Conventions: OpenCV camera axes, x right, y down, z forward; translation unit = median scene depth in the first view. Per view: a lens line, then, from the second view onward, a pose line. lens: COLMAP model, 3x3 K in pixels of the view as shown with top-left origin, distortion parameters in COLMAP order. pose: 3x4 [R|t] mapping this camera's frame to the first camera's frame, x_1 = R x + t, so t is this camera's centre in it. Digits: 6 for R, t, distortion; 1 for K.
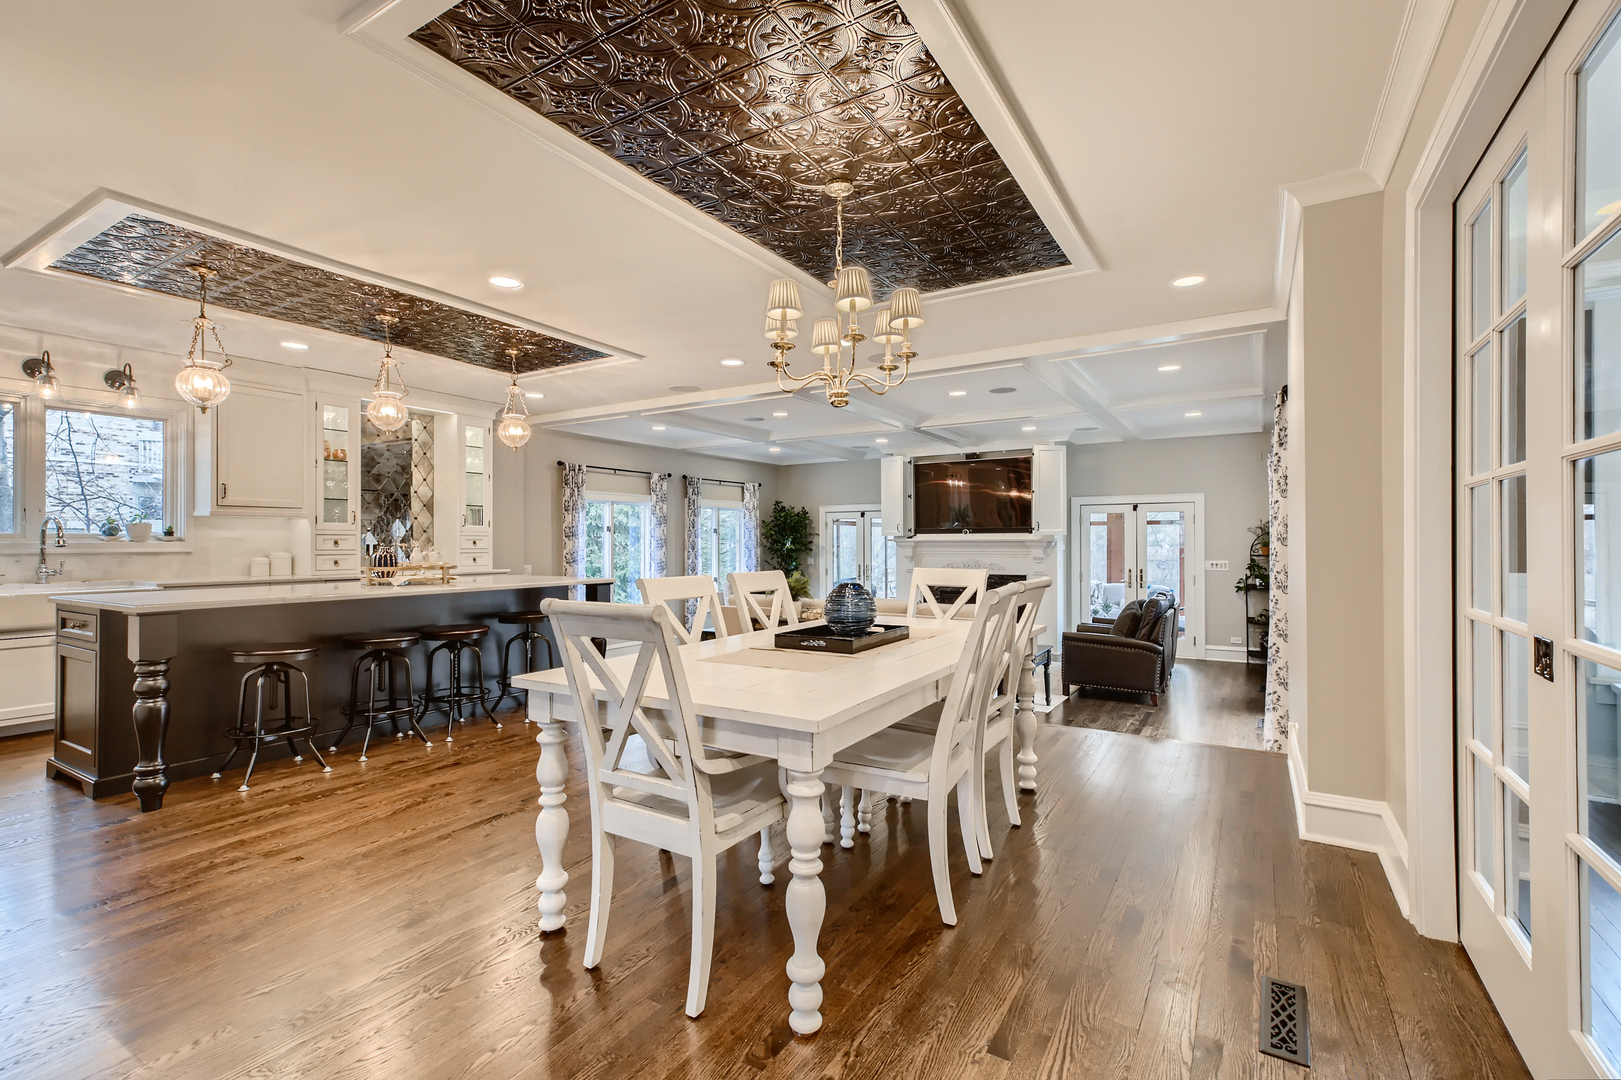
lens RADIAL K [[736.2, 0, 809.1], [0, 736.2, 538.9], [0, 0, 1]] dist [0.000624, 0.000024]
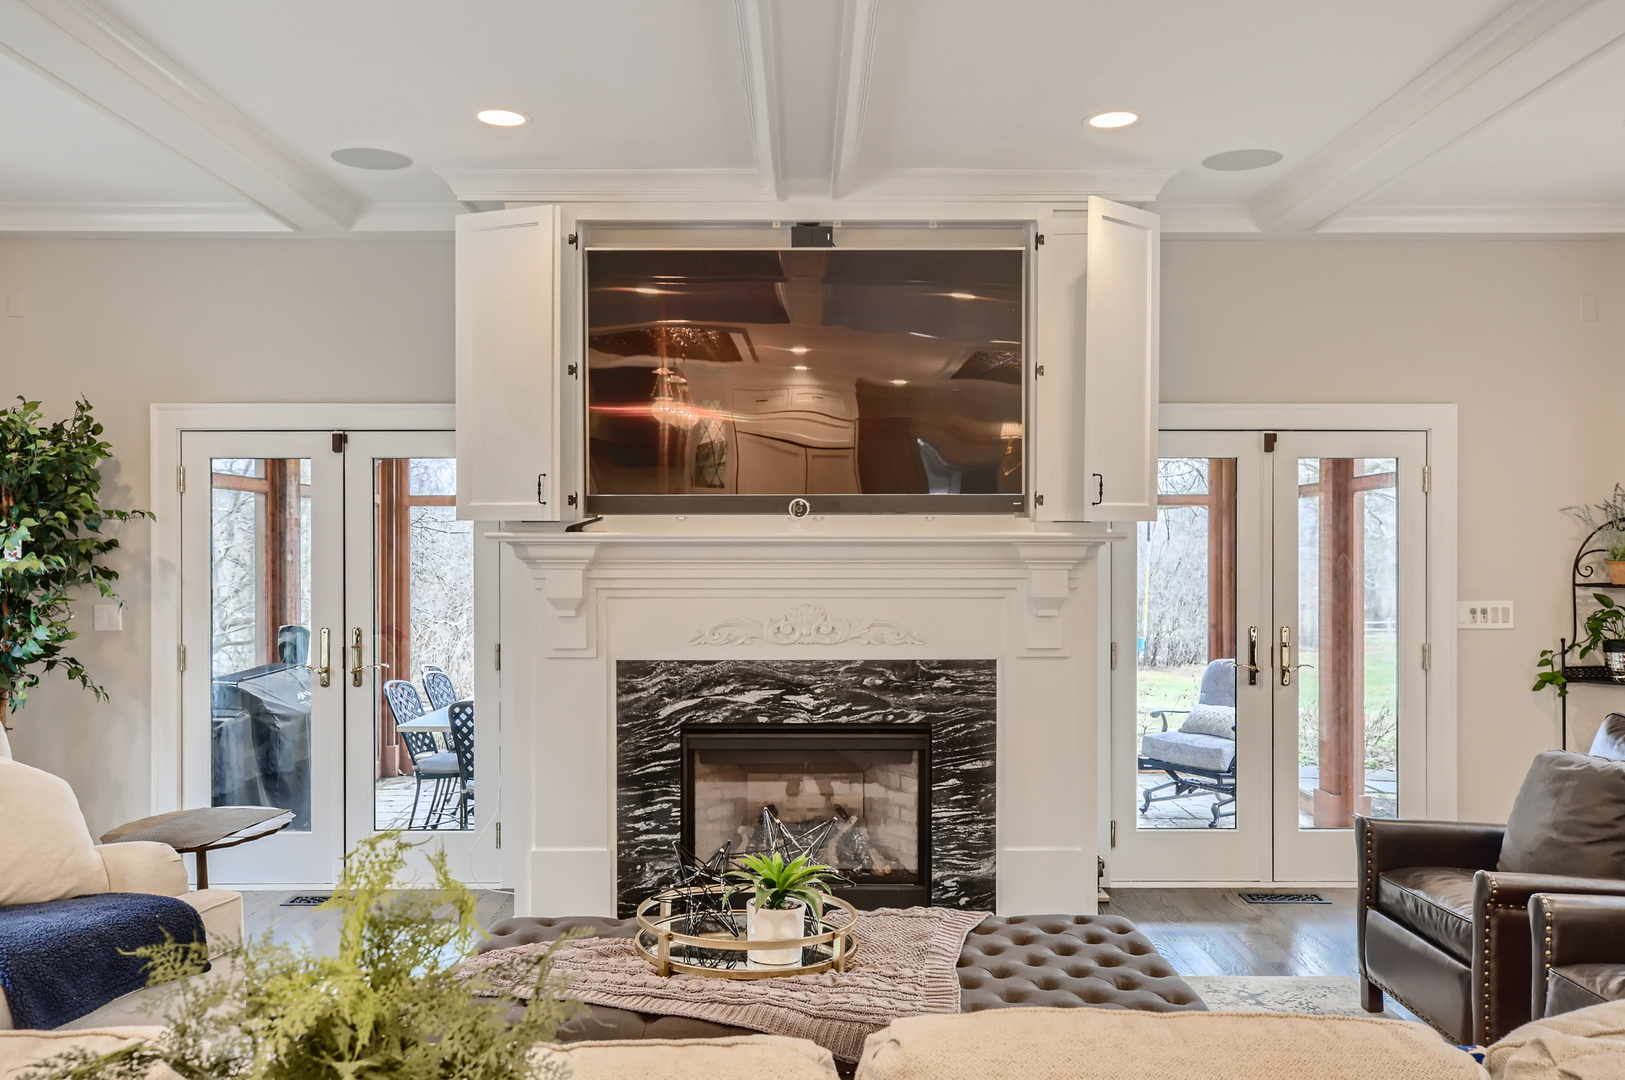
lens RADIAL K [[1309.4, 0, 812.6], [0, 1309.4, 544.7], [0, 0, 1]] dist [-0.001680, -0.000577]
pose [[0.850902, 0.002826, 0.525317, -0.034816], [-0.003513, 0.999994, 0.000309, 0.003655], [-0.525313, -0.002108, 0.850907, 0.567117]]
